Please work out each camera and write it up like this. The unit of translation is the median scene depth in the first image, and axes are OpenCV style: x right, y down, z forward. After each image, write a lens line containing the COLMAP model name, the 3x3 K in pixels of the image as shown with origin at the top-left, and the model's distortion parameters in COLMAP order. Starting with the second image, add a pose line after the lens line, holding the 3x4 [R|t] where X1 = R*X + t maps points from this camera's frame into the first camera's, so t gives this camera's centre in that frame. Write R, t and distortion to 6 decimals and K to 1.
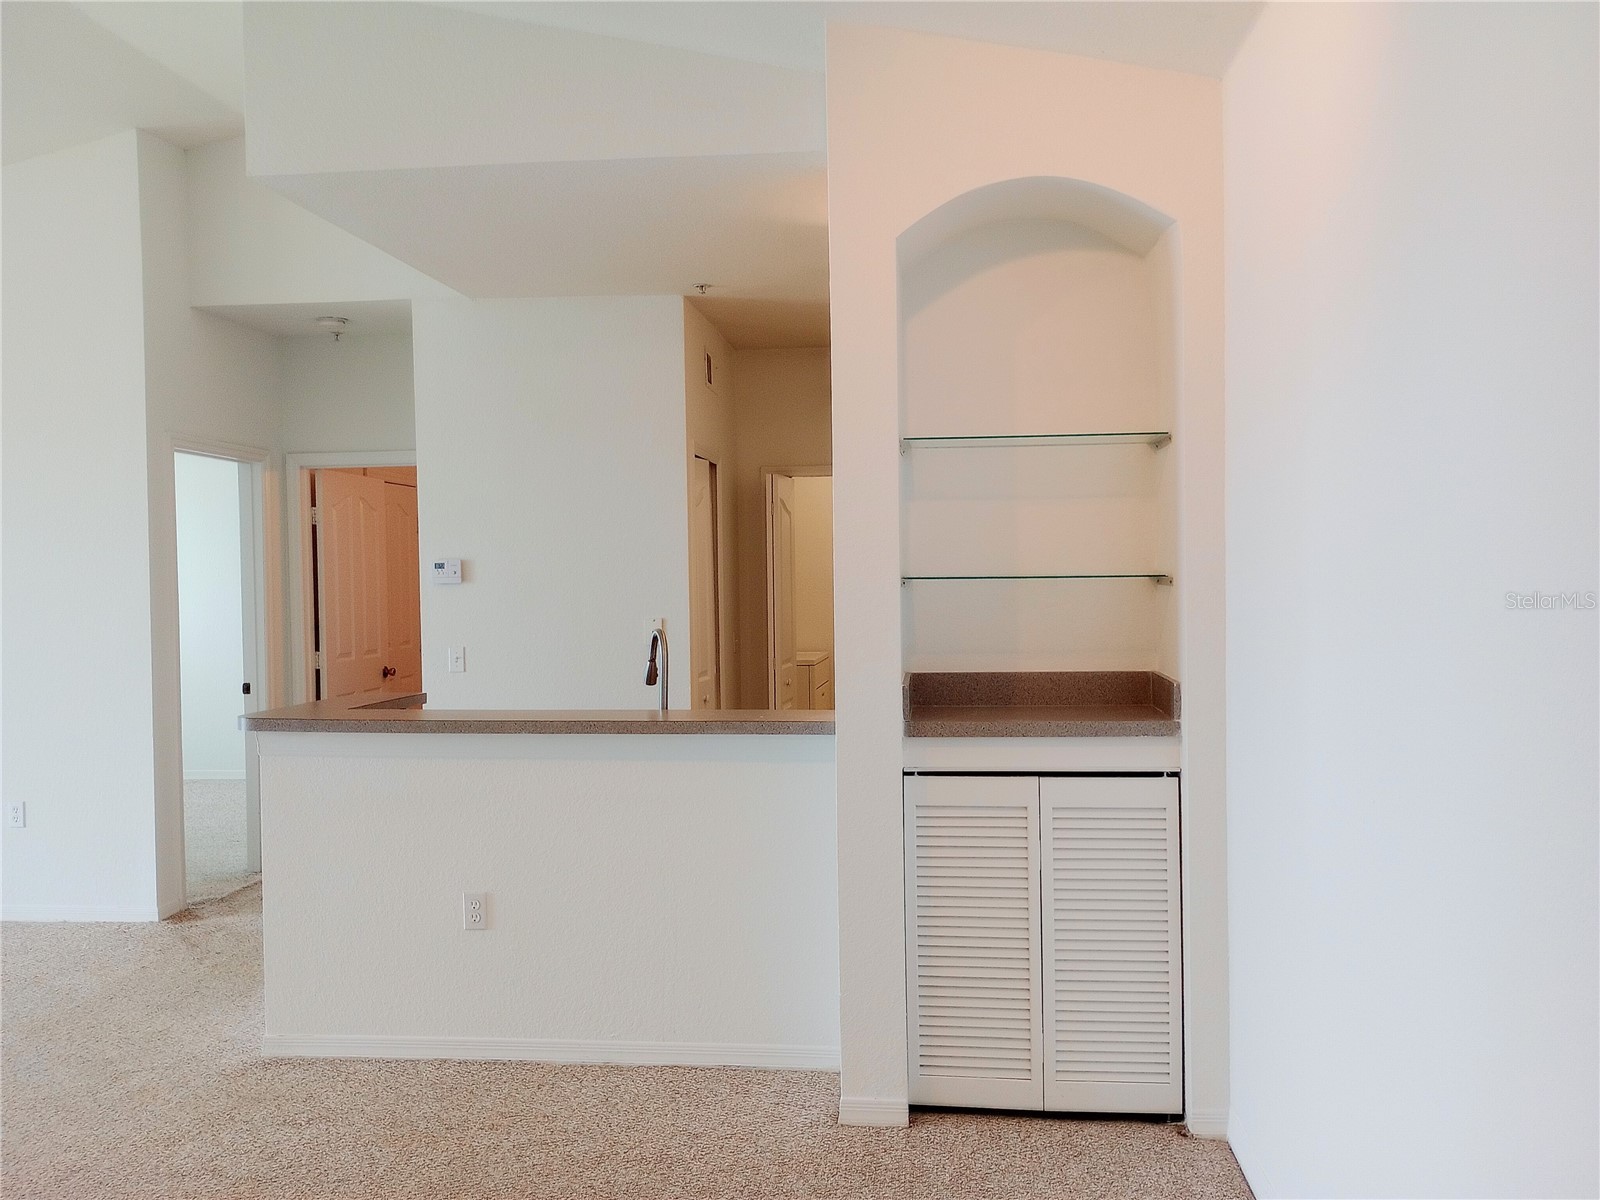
lens RADIAL K [[1311.9, 0, 794.7], [0, 1311.9, 600.6], [0, 0, 1]] dist [0.107652, -0.183766]
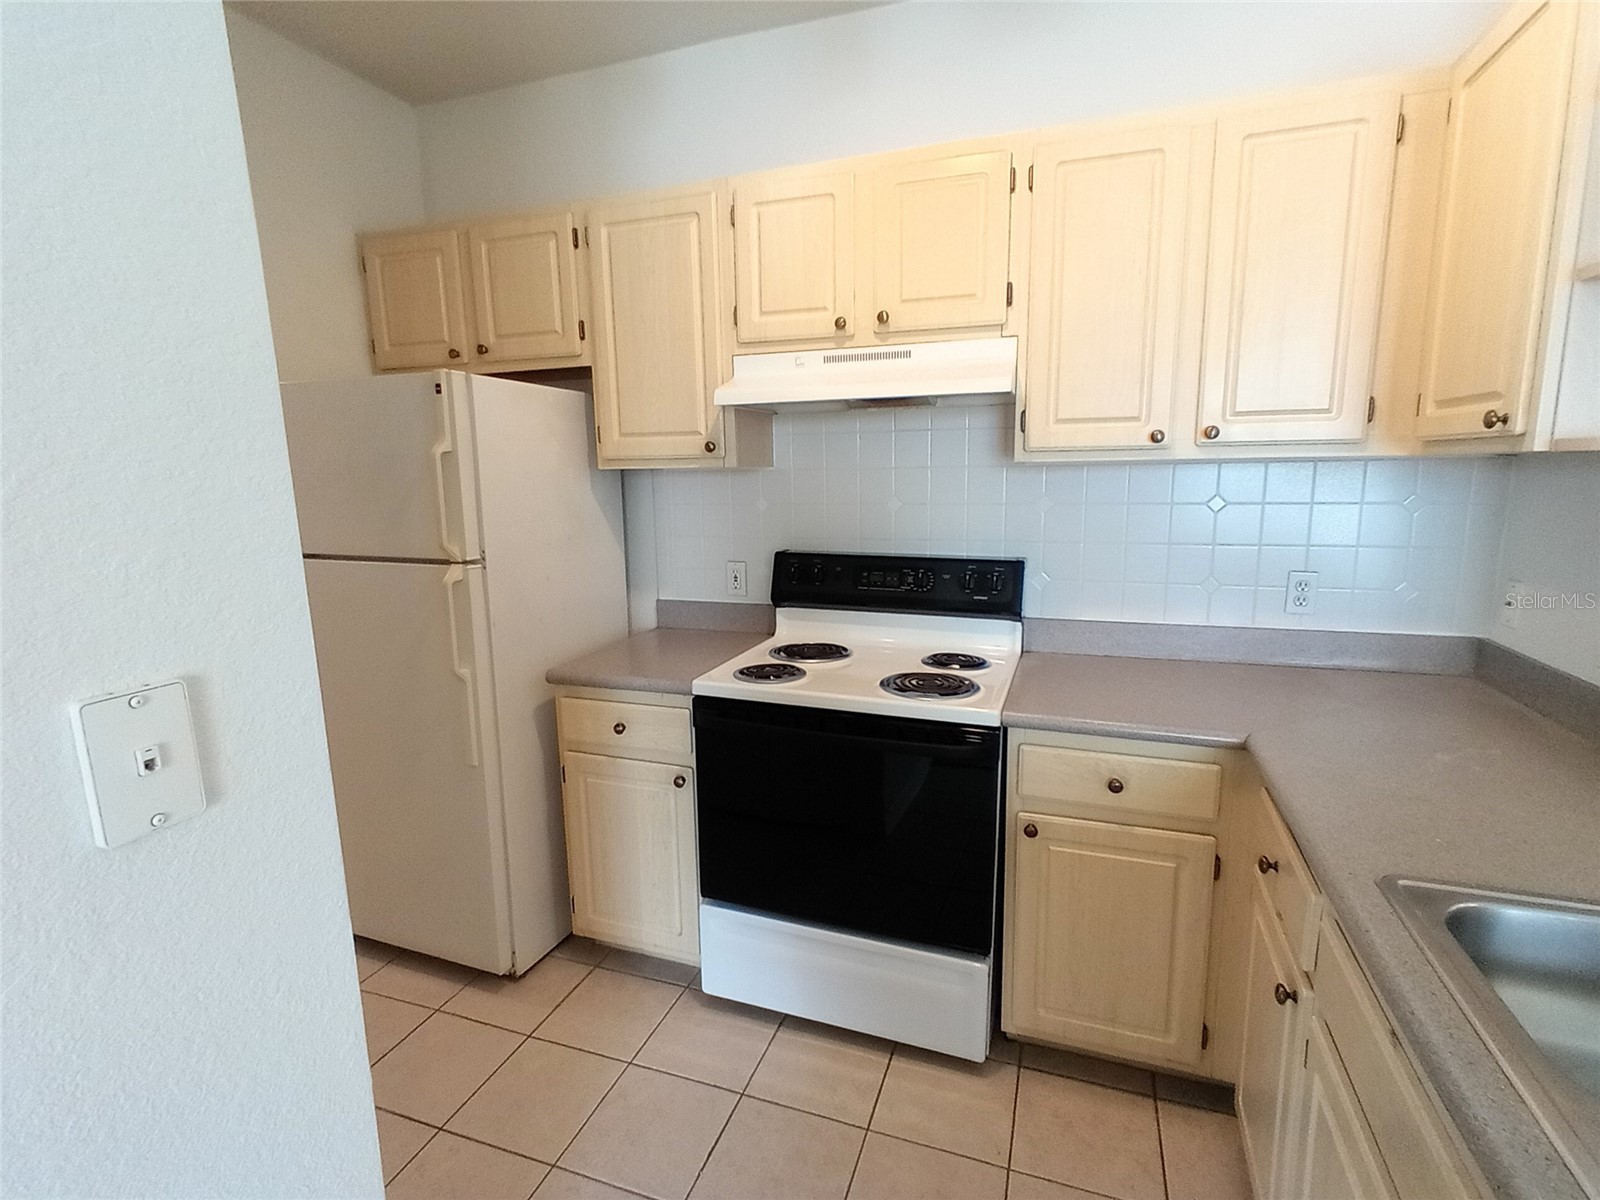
lens RADIAL K [[783.6, 0, 796.9], [0, 783.6, 603.6], [0, 0, 1]] dist [-0.003220, -0.000760]
pose [[0.244195, -0.156799, 0.956965, -0.204813], [0.040056, 0.987630, 0.151602, -0.012750], [-0.968898, 0.001311, 0.247455, 0.966608]]
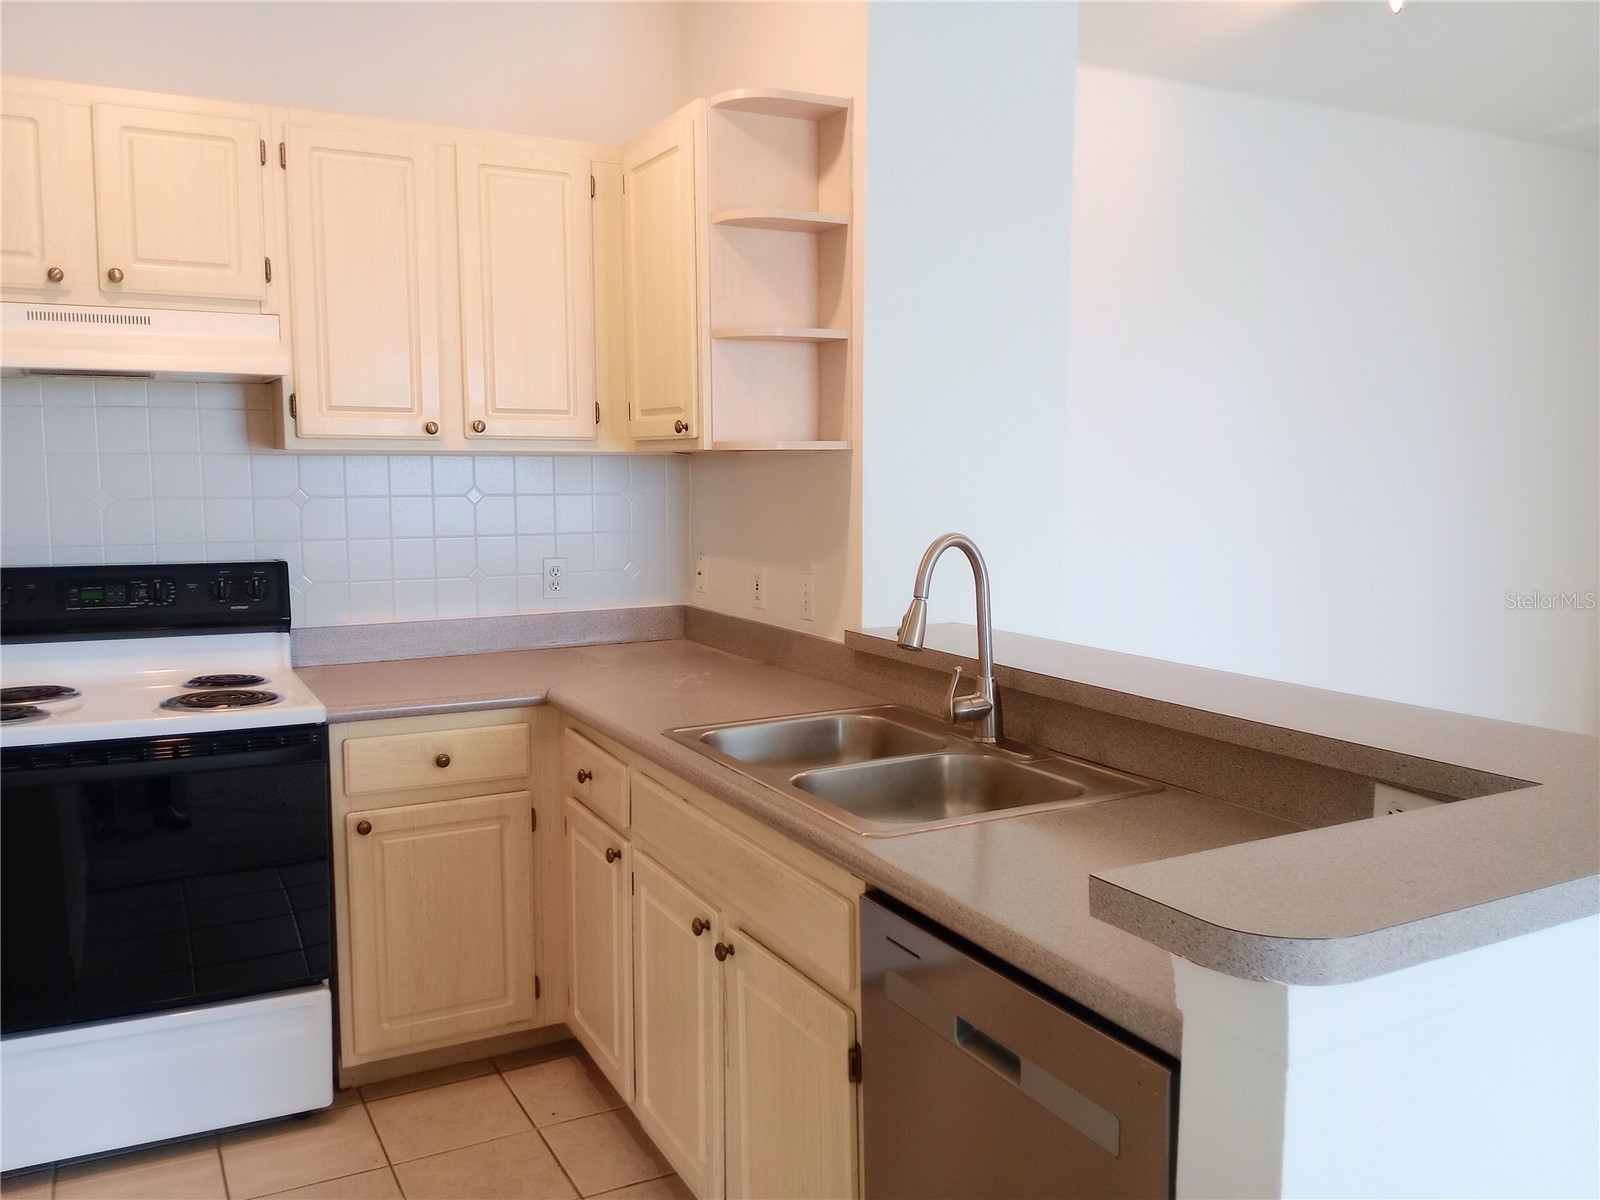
lens RADIAL K [[1311.9, 0, 794.7], [0, 1311.9, 600.6], [0, 0, 1]] dist [0.107652, -0.183766]
pose [[-0.549190, -0.074825, 0.832341, -0.420176], [0.030529, 0.993522, 0.109458, -0.009780], [-0.835140, 0.085524, -0.543348, 1.092667]]
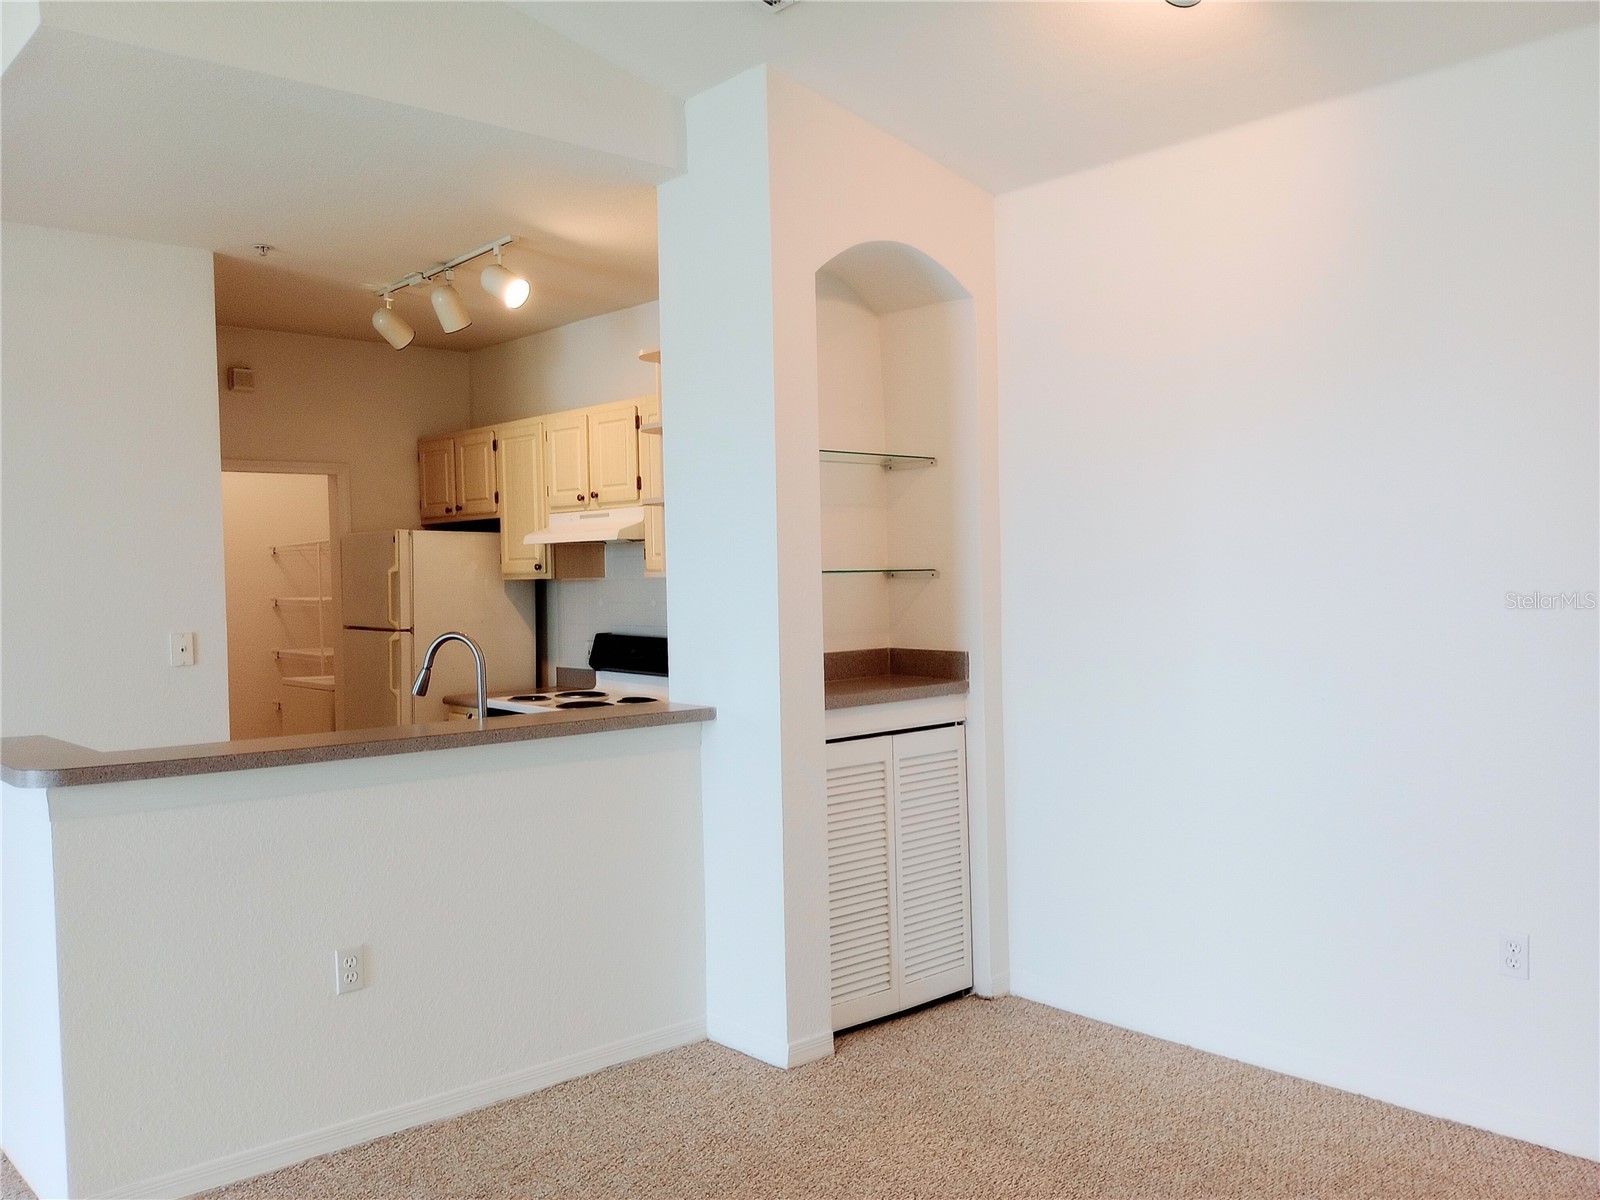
lens RADIAL K [[1311.9, 0, 794.7], [0, 1311.9, 600.6], [0, 0, 1]] dist [0.107652, -0.183766]
pose [[0.680700, -0.014319, 0.732422, -0.501530], [0.029420, 0.999537, -0.007802, 0.011231], [-0.731971, 0.026858, 0.680806, 0.159598]]
